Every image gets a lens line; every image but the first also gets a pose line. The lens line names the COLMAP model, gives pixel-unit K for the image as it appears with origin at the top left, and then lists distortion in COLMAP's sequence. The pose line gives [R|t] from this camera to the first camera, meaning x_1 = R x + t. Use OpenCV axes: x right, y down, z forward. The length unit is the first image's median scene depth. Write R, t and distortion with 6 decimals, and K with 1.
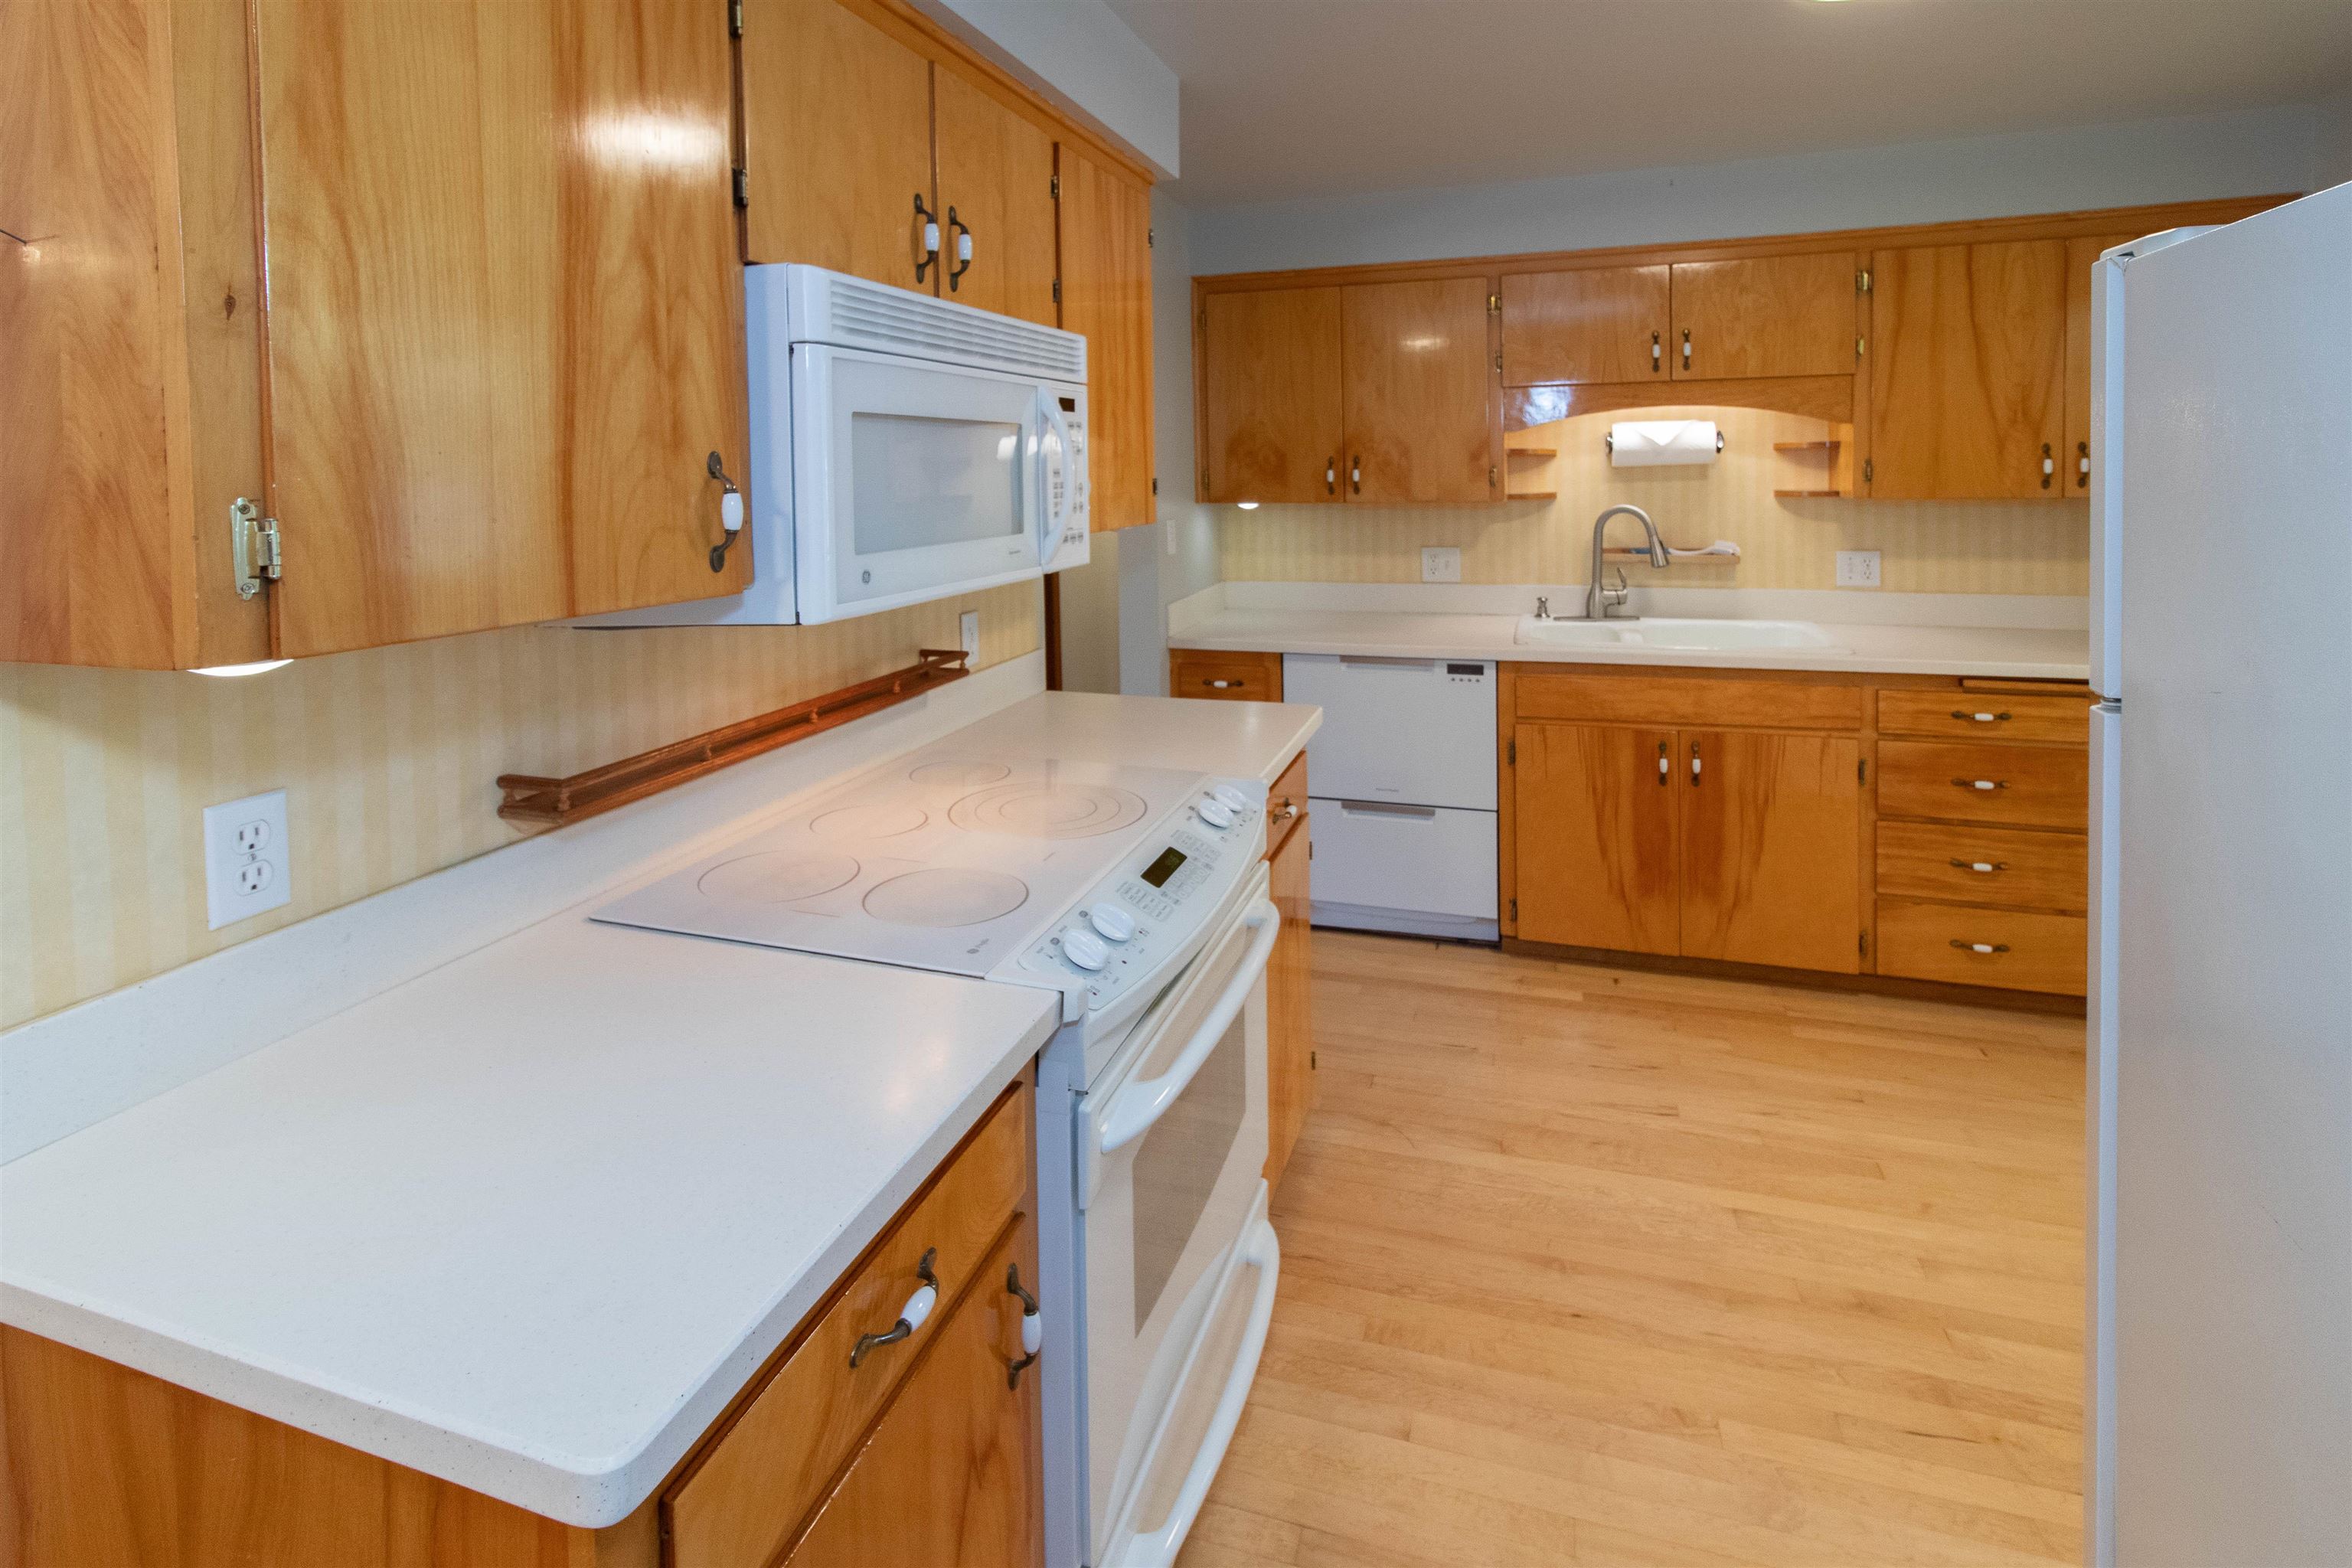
lens RADIAL K [[1127.5, 0, 1170.3], [0, 1127.5, 712.8], [0, 0, 1]] dist [-0.000196, -0.000045]
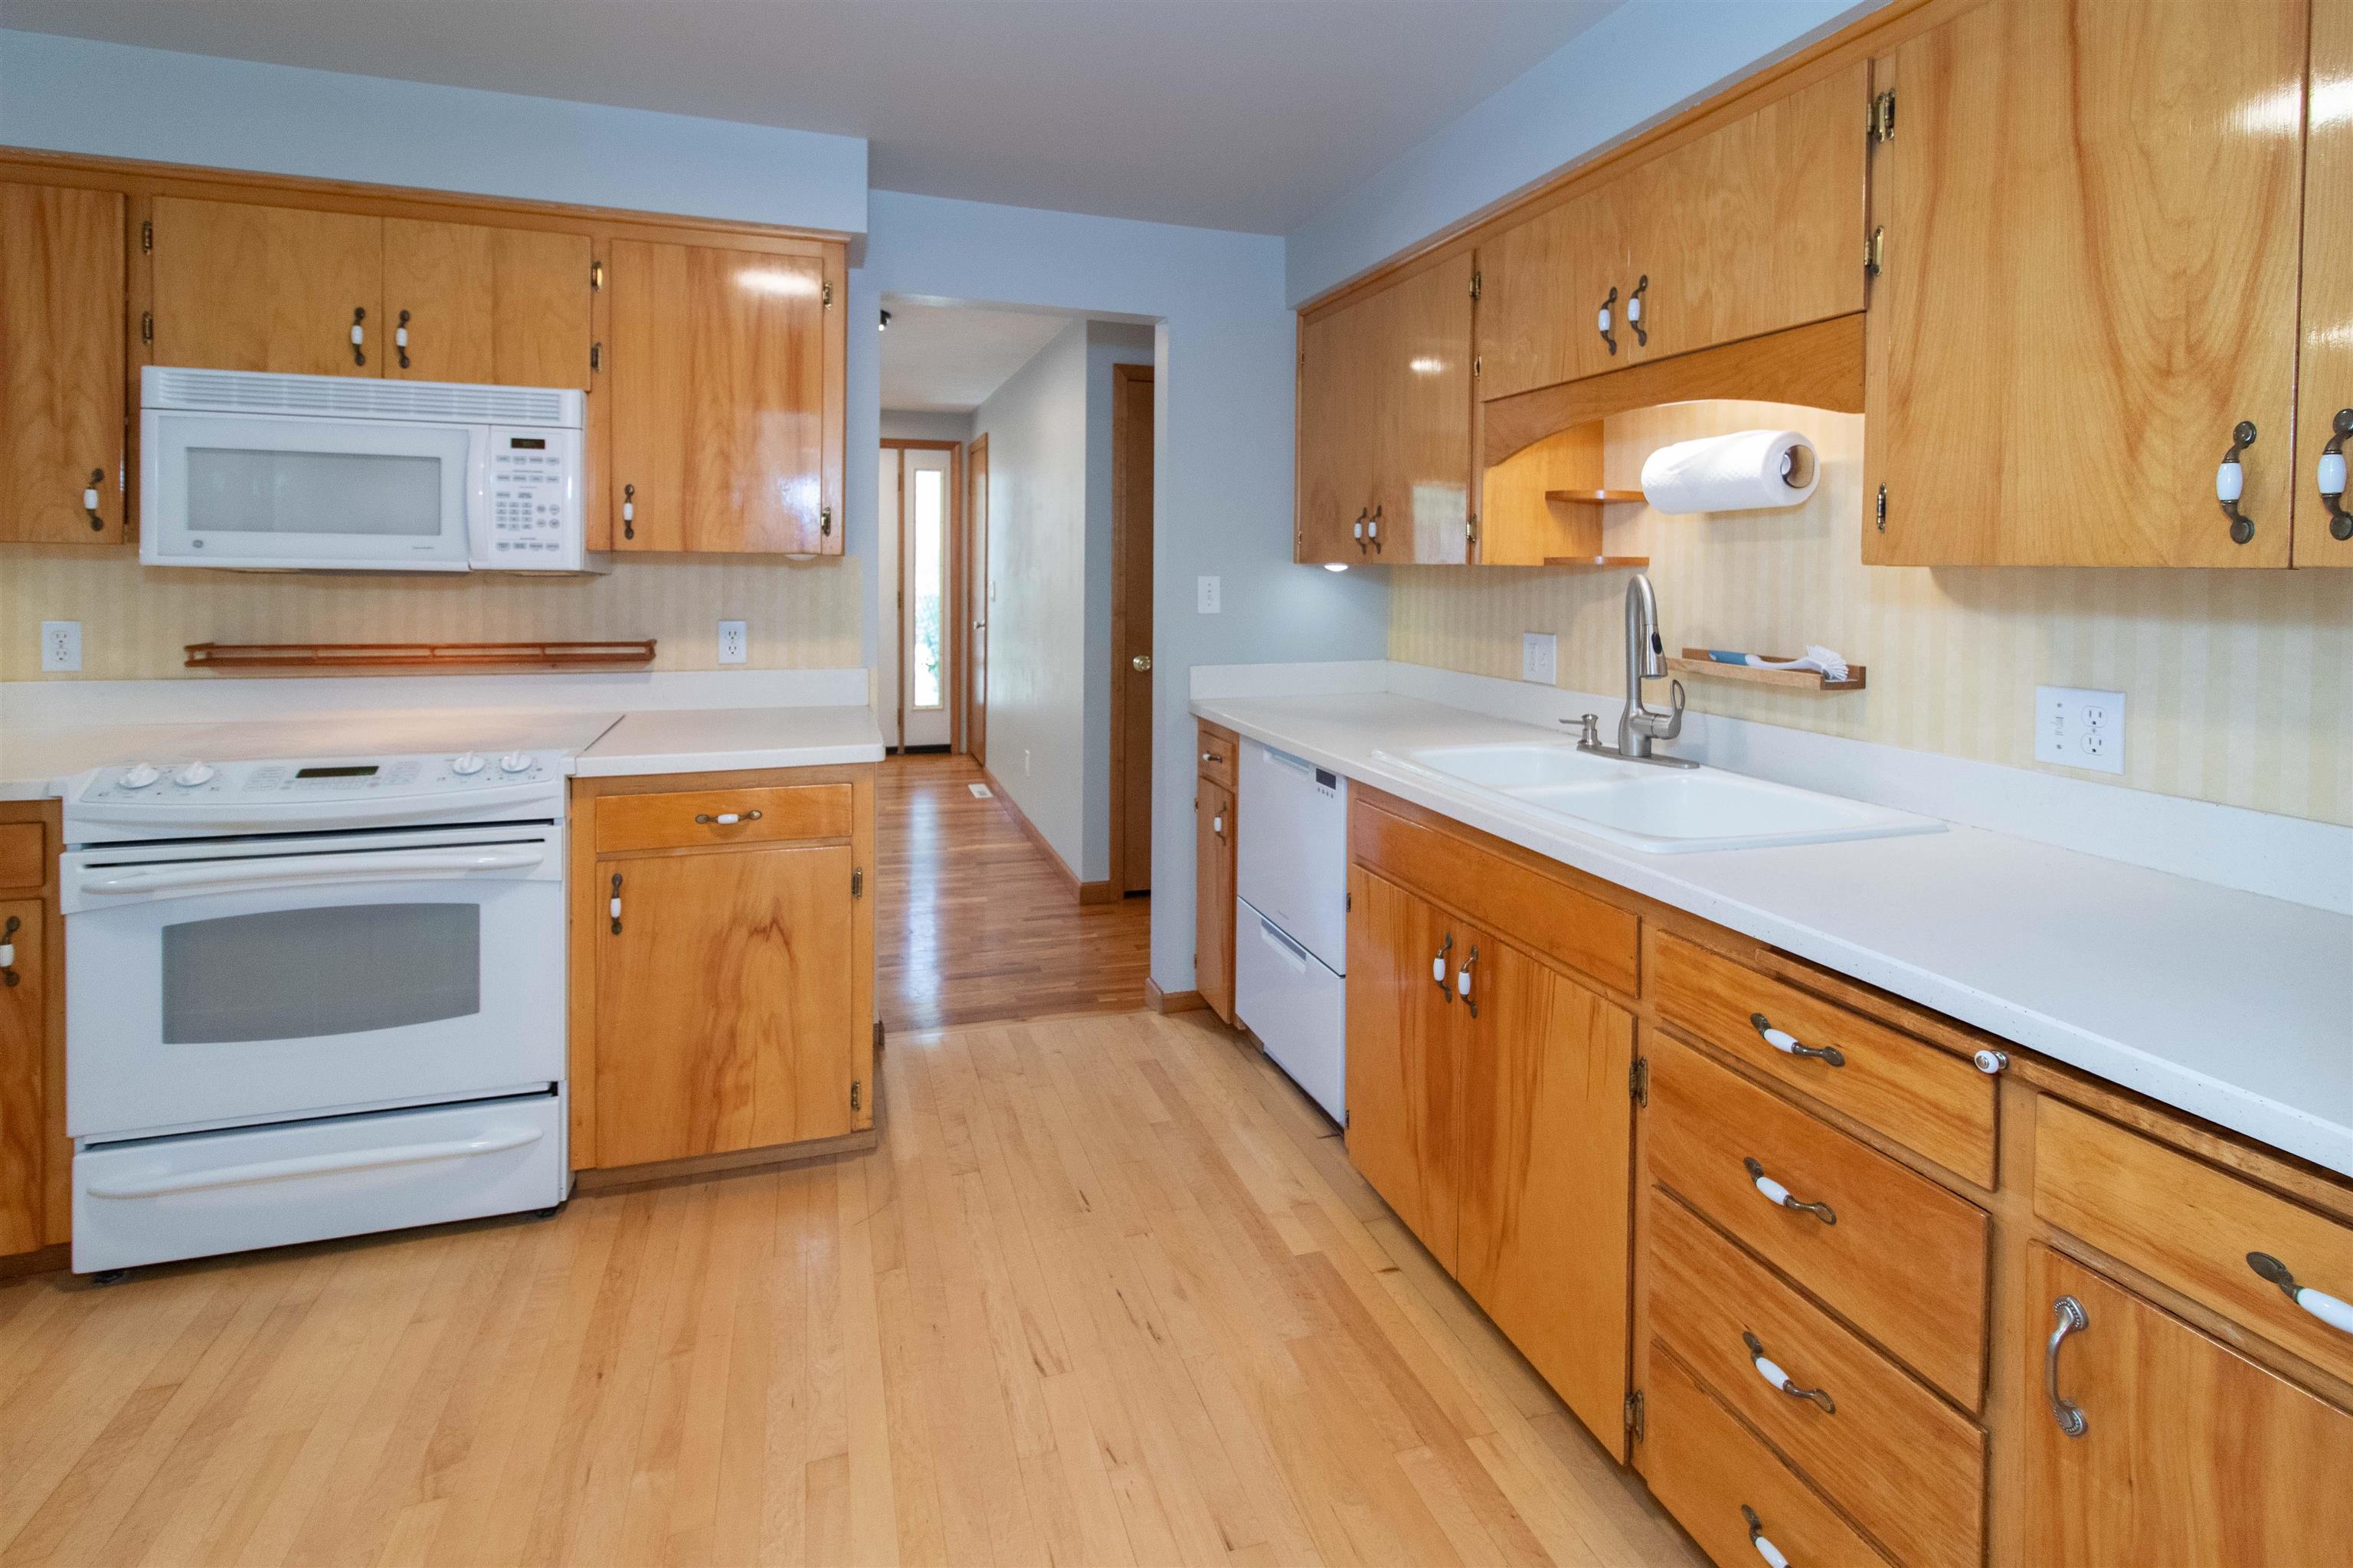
lens RADIAL K [[1117.0, 0, 1176.5], [0, 1117.0, 784.0], [0, 0, 1]] dist [-0.000384, -0.000309]
pose [[0.592248, 0.179431, -0.785523, 0.877142], [-0.195647, 0.977738, 0.075829, -0.079990], [0.781642, 0.108775, 0.614169, 0.506253]]
